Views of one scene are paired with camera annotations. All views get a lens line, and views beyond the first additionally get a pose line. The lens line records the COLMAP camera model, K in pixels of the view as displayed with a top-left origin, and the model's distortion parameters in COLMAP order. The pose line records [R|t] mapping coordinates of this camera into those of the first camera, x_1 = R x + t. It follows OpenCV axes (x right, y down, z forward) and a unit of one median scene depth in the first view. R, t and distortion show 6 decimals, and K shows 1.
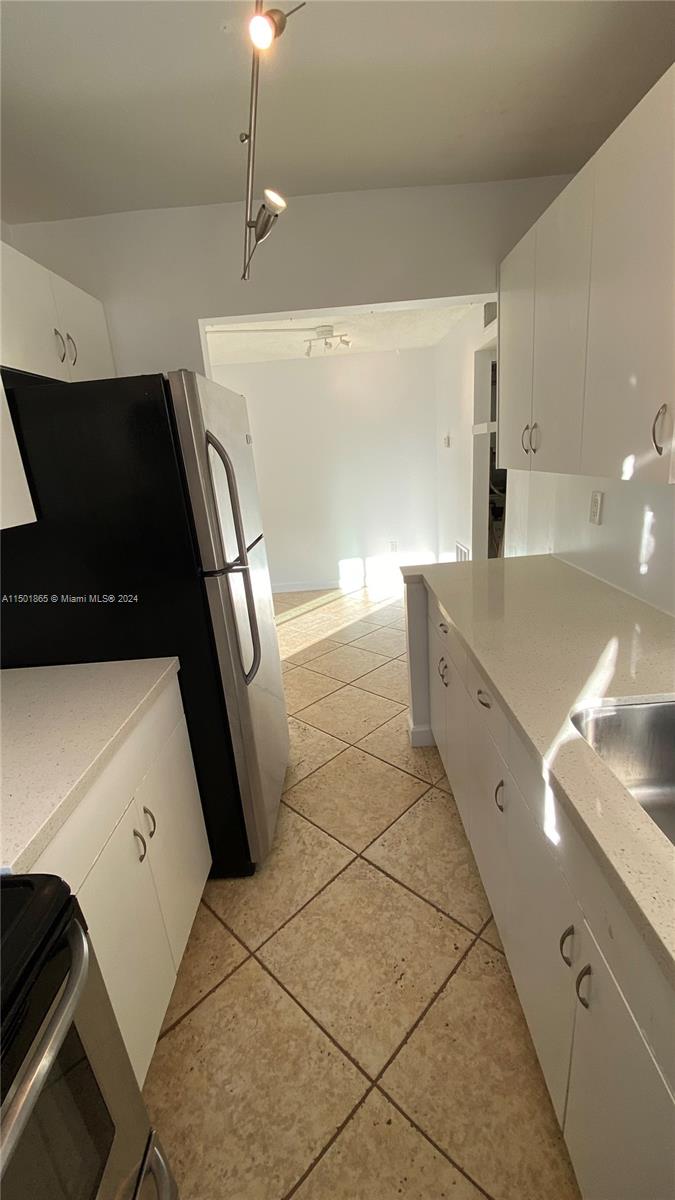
lens RADIAL K [[486.6, 0, 336.6], [0, 486.6, 596.1], [0, 0, 1]] dist [0.006416, -0.015545]
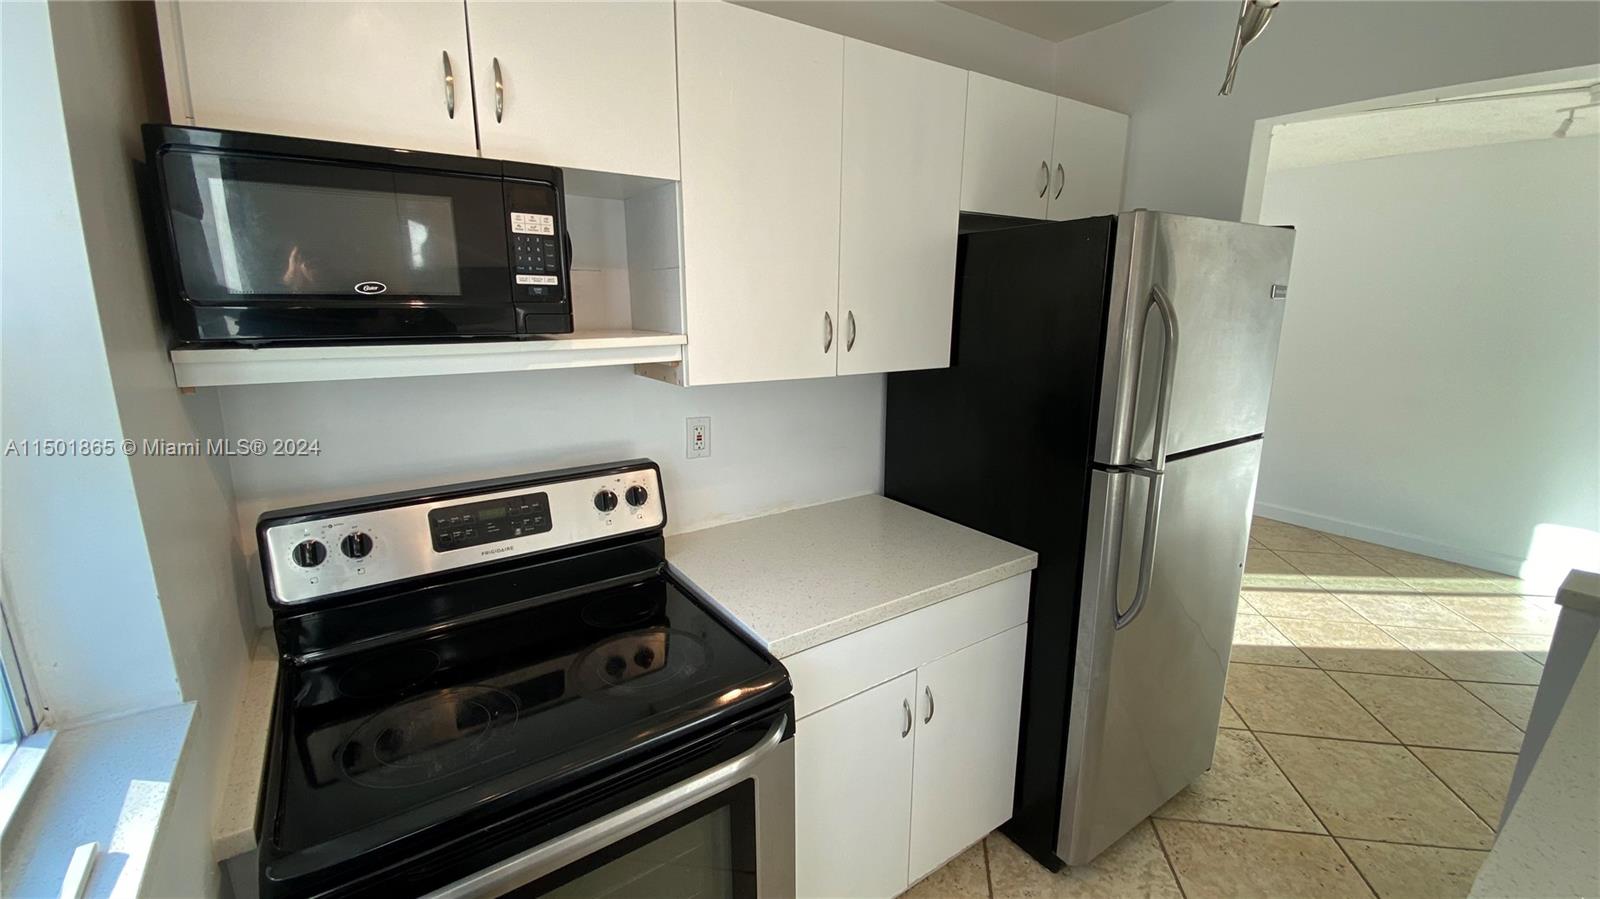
lens RADIAL K [[648.8, 0, 797.6], [0, 648.8, 438.6], [0, 0, 1]] dist [0.006416, -0.015545]
pose [[0.563605, 0.252584, -0.786480, 0.235550], [-0.279012, 0.954358, 0.106554, -0.058283], [0.777497, 0.159383, 0.608355, -0.008223]]
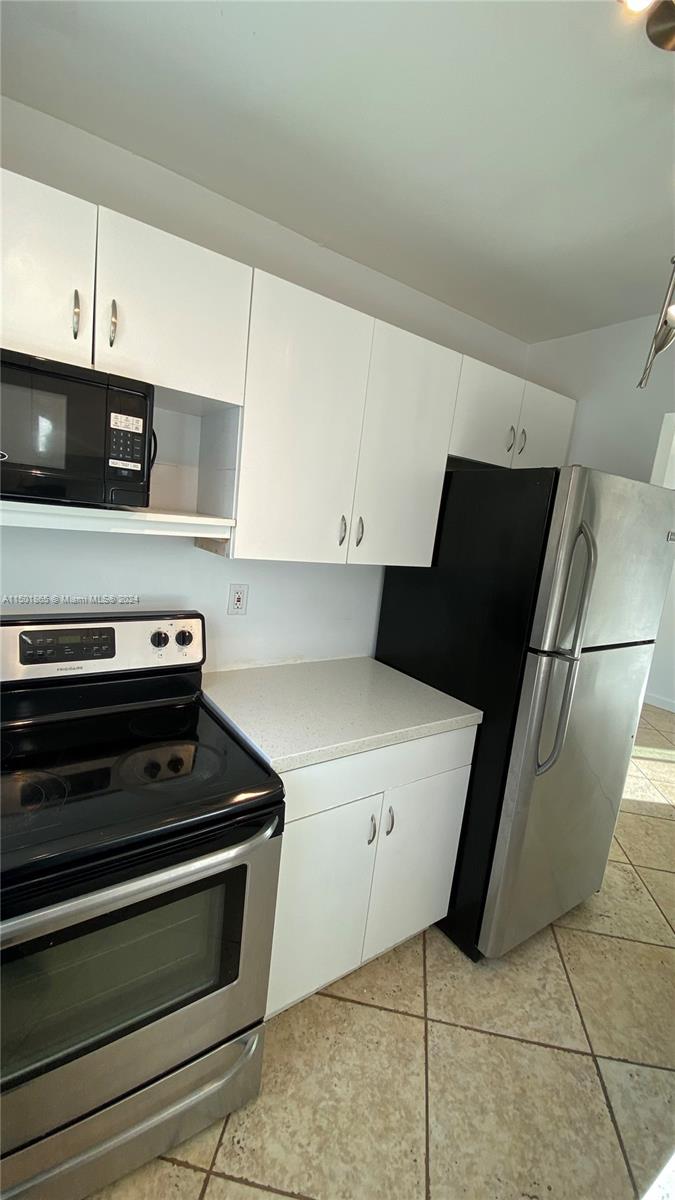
lens RADIAL K [[486.6, 0, 337.8], [0, 486.6, 591.1], [0, 0, 1]] dist [0.006416, -0.015545]
pose [[0.563912, 0.269365, -0.780670, 0.245575], [-0.378138, 0.924611, 0.045886, -0.048608], [0.734177, 0.269325, 0.623256, 0.010336]]
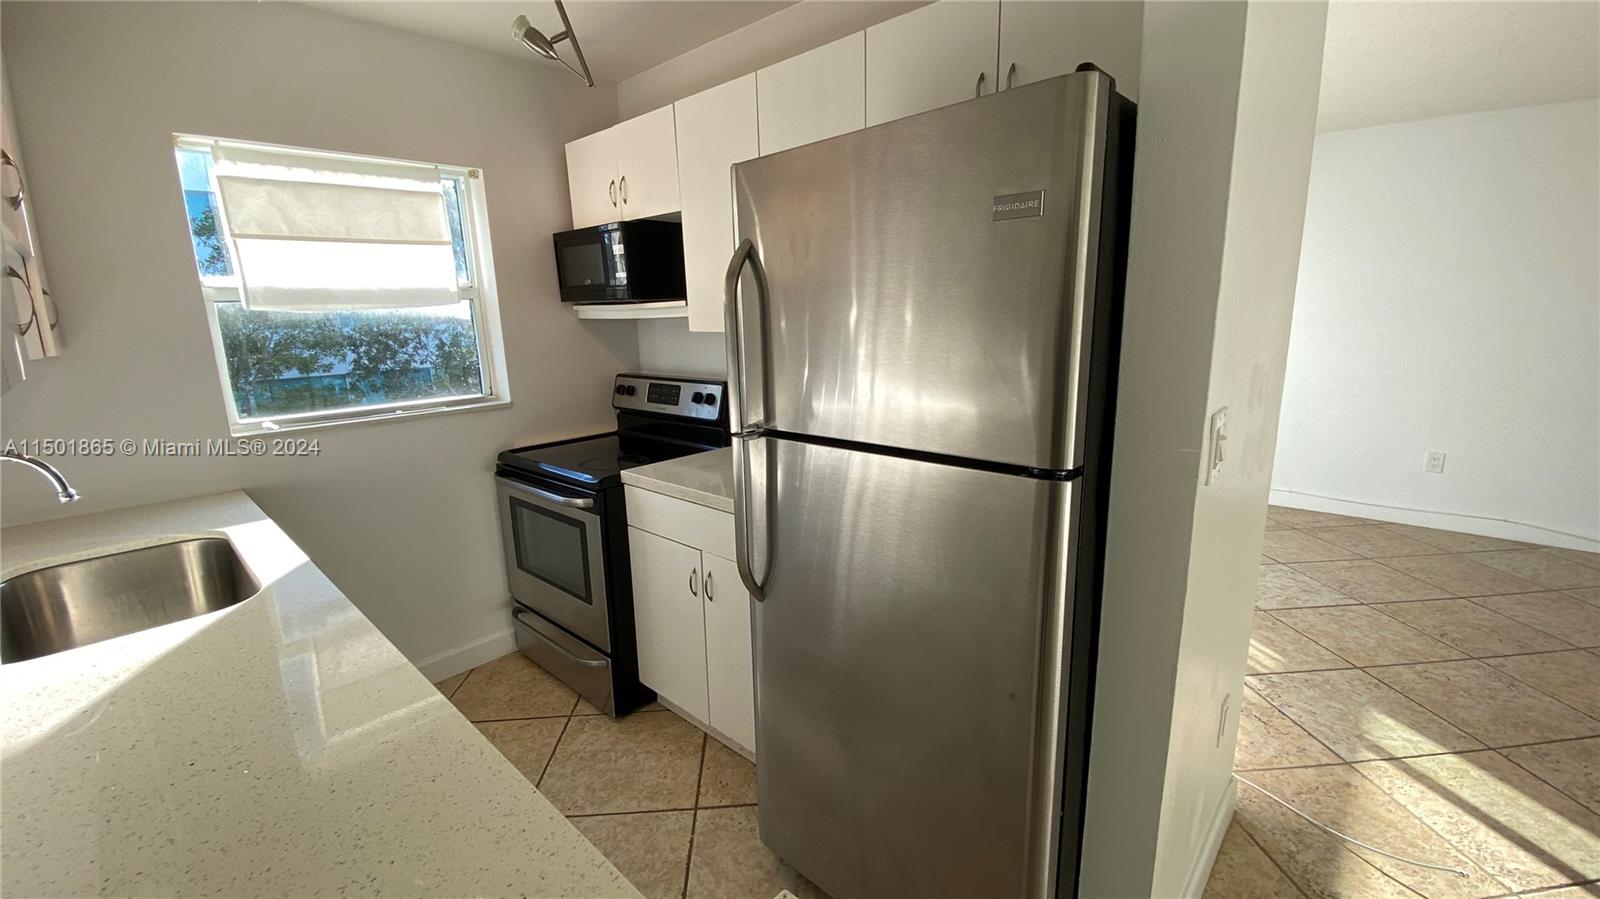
lens RADIAL K [[648.8, 0, 811.7], [0, 648.8, 443.9], [0, 0, 1]] dist [0.006416, -0.015545]
pose [[-0.654081, 0.255904, -0.711823, 0.368178], [-0.138924, 0.884389, 0.445597, -0.450113], [0.743558, 0.390346, -0.542910, 1.464984]]
